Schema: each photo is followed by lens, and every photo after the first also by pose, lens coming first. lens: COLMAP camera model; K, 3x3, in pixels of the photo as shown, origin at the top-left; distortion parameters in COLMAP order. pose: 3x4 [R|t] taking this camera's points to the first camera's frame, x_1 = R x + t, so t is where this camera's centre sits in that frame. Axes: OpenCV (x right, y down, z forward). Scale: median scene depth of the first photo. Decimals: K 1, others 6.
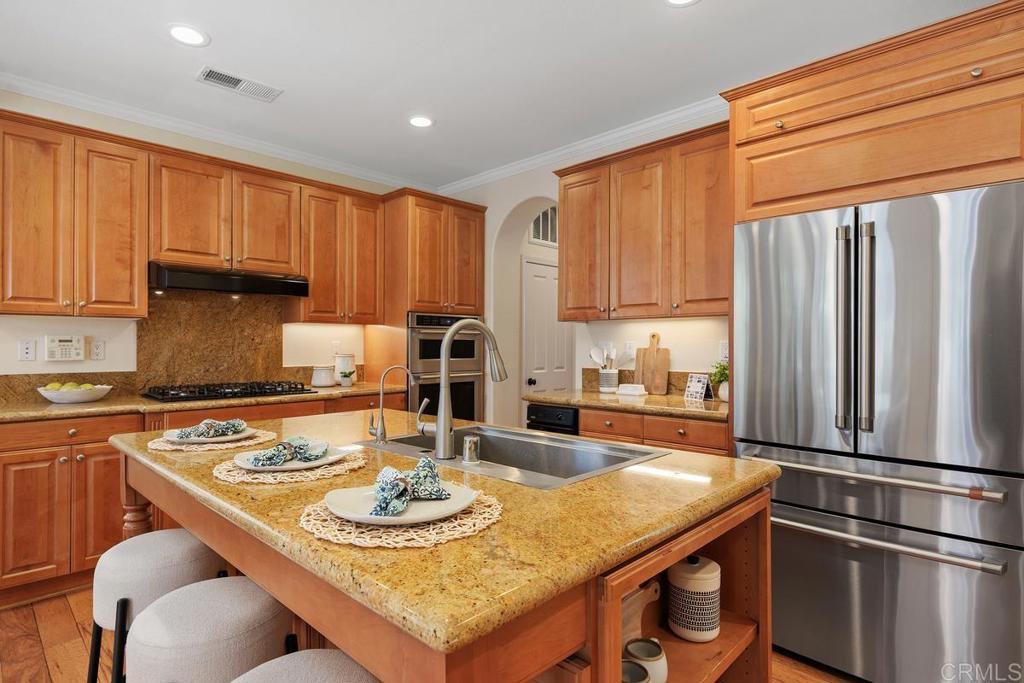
lens RADIAL K [[538.2, 0, 507.3], [0, 538.2, 344.2], [0, 0, 1]] dist [0.001809, -0.000299]
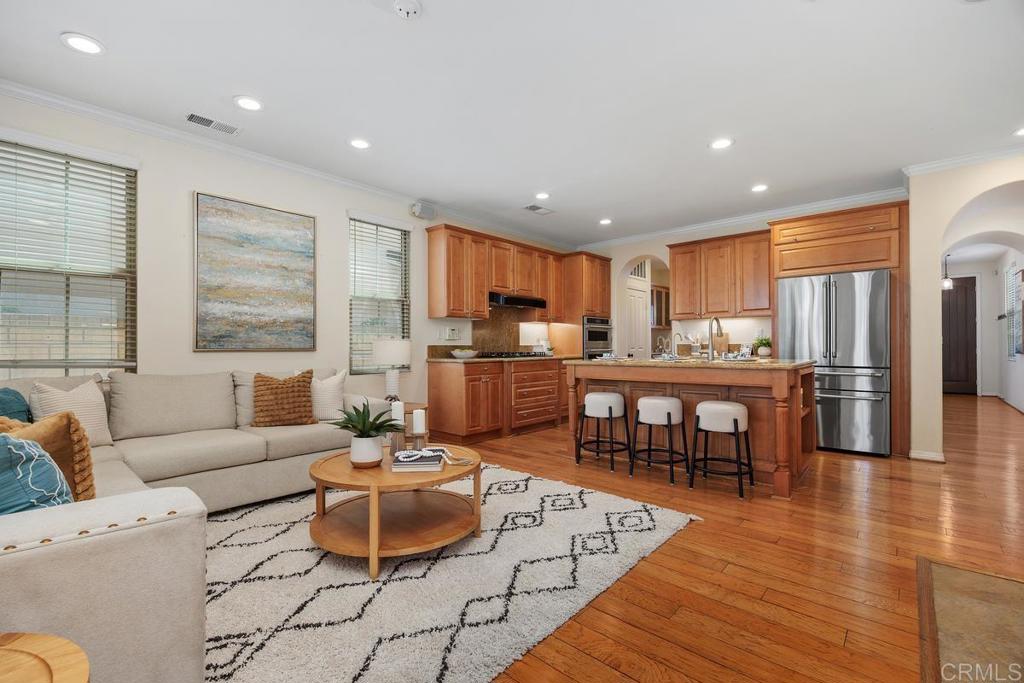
lens RADIAL K [[452.2, 0, 506.3], [0, 452.2, 344.4], [0, 0, 1]] dist [-0.010086, -0.000050]
pose [[0.999309, -0.005980, 0.036674, -0.601558], [0.006125, 0.999974, -0.003857, 0.052022], [-0.036650, 0.004079, 0.999320, -0.681841]]
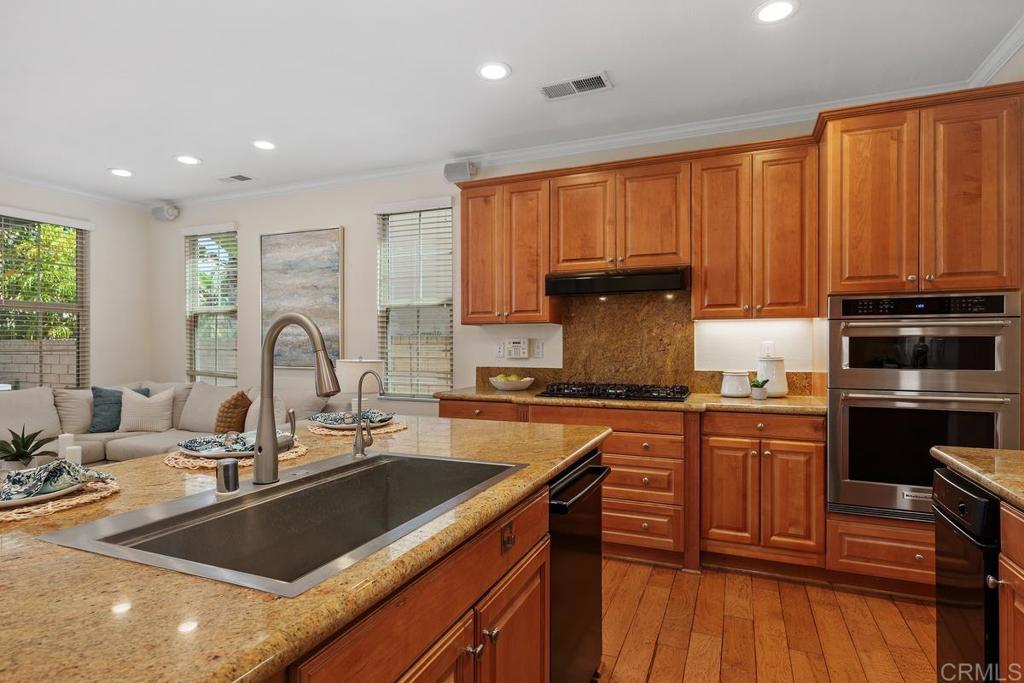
lens RADIAL K [[538.2, 0, 507.3], [0, 538.2, 344.2], [0, 0, 1]] dist [0.001809, -0.000299]
pose [[0.362426, -0.002591, -0.932009, 0.343543], [0.001951, 0.999996, -0.002021, 0.000134], [0.932011, -0.001086, 0.362430, 0.449228]]
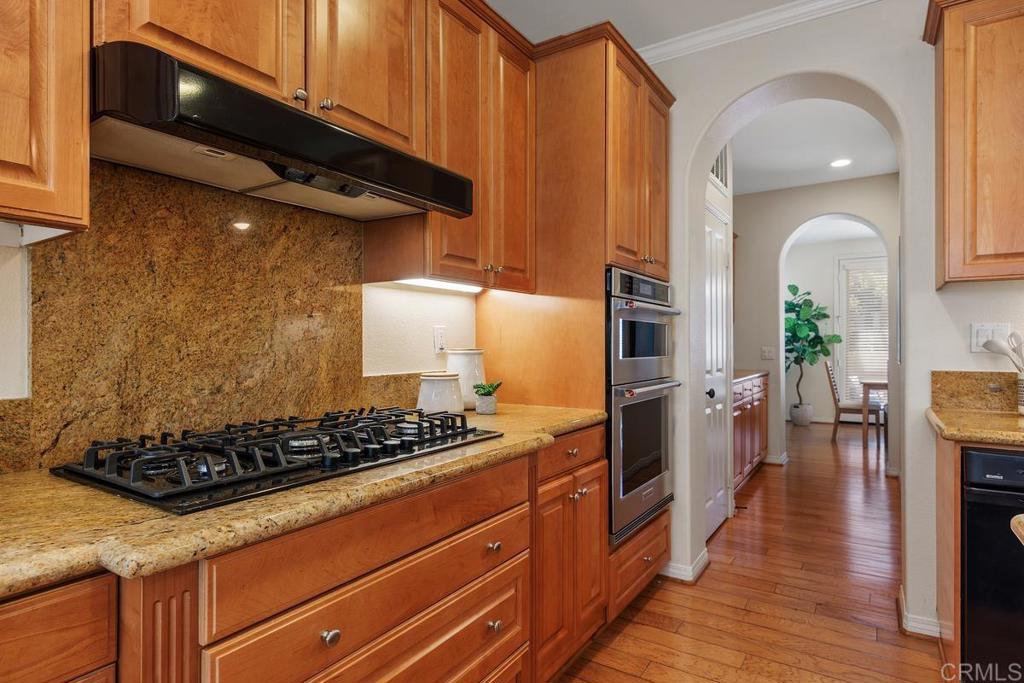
lens RADIAL K [[562.9, 0, 507.1], [0, 562.9, 345.7], [0, 0, 1]] dist [0.003346, 0.000051]
pose [[0.980413, -0.003567, 0.196919, -0.449333], [0.002934, 0.999990, 0.003503, 0.016375], [-0.196930, -0.002857, 0.980413, 0.574211]]
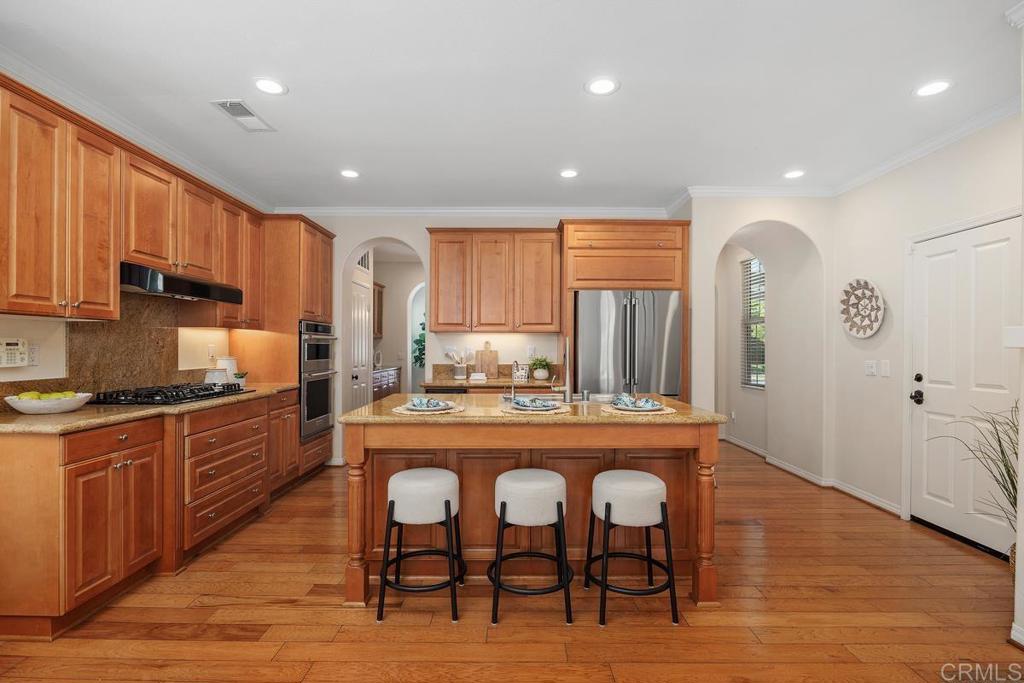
lens RADIAL K [[489.8, 0, 513.1], [0, 489.8, 348.2], [0, 0, 1]] dist [-0.011886, -0.000711]
pose [[0.712490, 0.000073, 0.701682, -0.702123], [-0.003515, 0.999988, 0.003465, -0.004463], [-0.701673, -0.004935, 0.712482, -0.099877]]
